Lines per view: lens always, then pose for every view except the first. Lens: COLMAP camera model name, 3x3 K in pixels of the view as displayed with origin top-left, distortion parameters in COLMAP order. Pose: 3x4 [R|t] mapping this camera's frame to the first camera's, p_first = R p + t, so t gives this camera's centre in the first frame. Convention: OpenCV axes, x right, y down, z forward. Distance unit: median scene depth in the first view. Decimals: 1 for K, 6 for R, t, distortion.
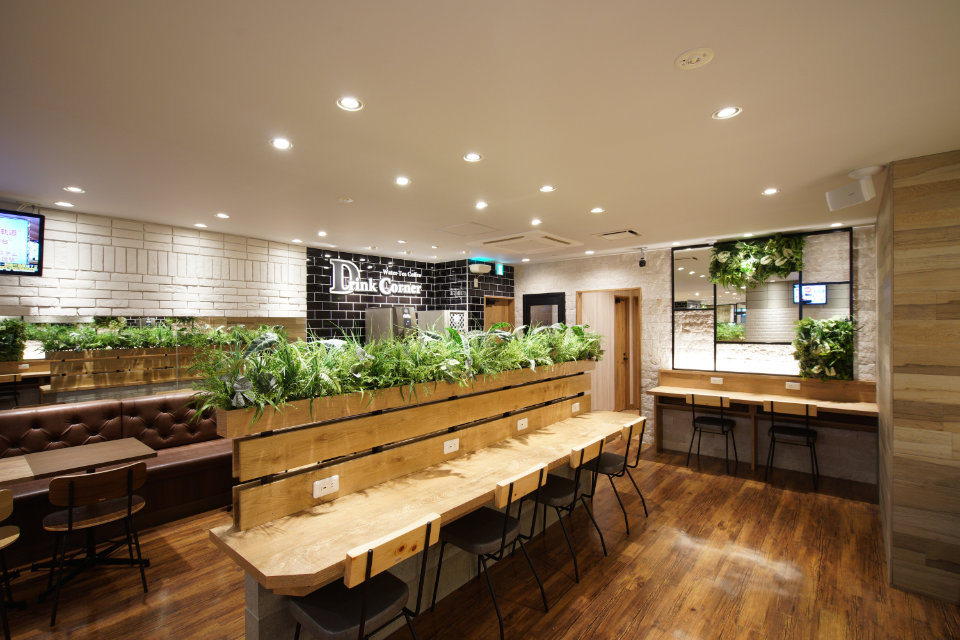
lens RADIAL K [[437.5, 0, 478.6], [0, 437.5, 326.7], [0, 0, 1]] dist [-0.015805, 0.000155]
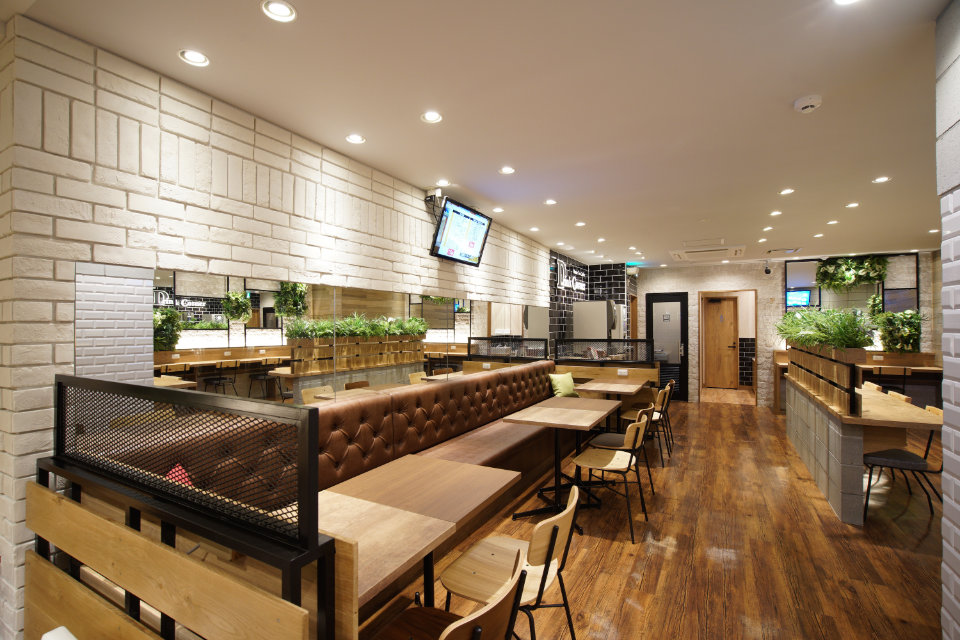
lens RADIAL K [[437.5, 0, 482.5], [0, 437.5, 332.2], [0, 0, 1]] dist [-0.015805, 0.000155]
pose [[0.977265, 0.001035, 0.212018, -0.856931], [-0.002817, 0.999963, 0.008102, 0.038504], [-0.212001, -0.008515, 0.977232, -0.144631]]
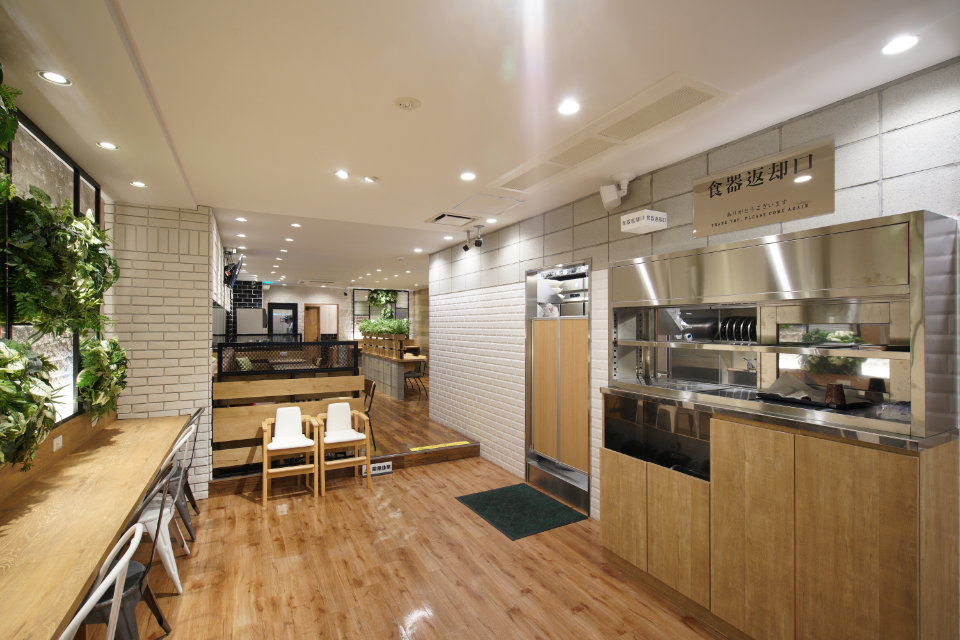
lens RADIAL K [[437.5, 0, 484.8], [0, 437.5, 323.9], [0, 0, 1]] dist [-0.015805, 0.000155]
pose [[0.356753, 0.014432, 0.934087, -1.680062], [-0.001910, 0.999890, -0.014719, 0.049421], [-0.934197, 0.003467, 0.356741, -0.567812]]
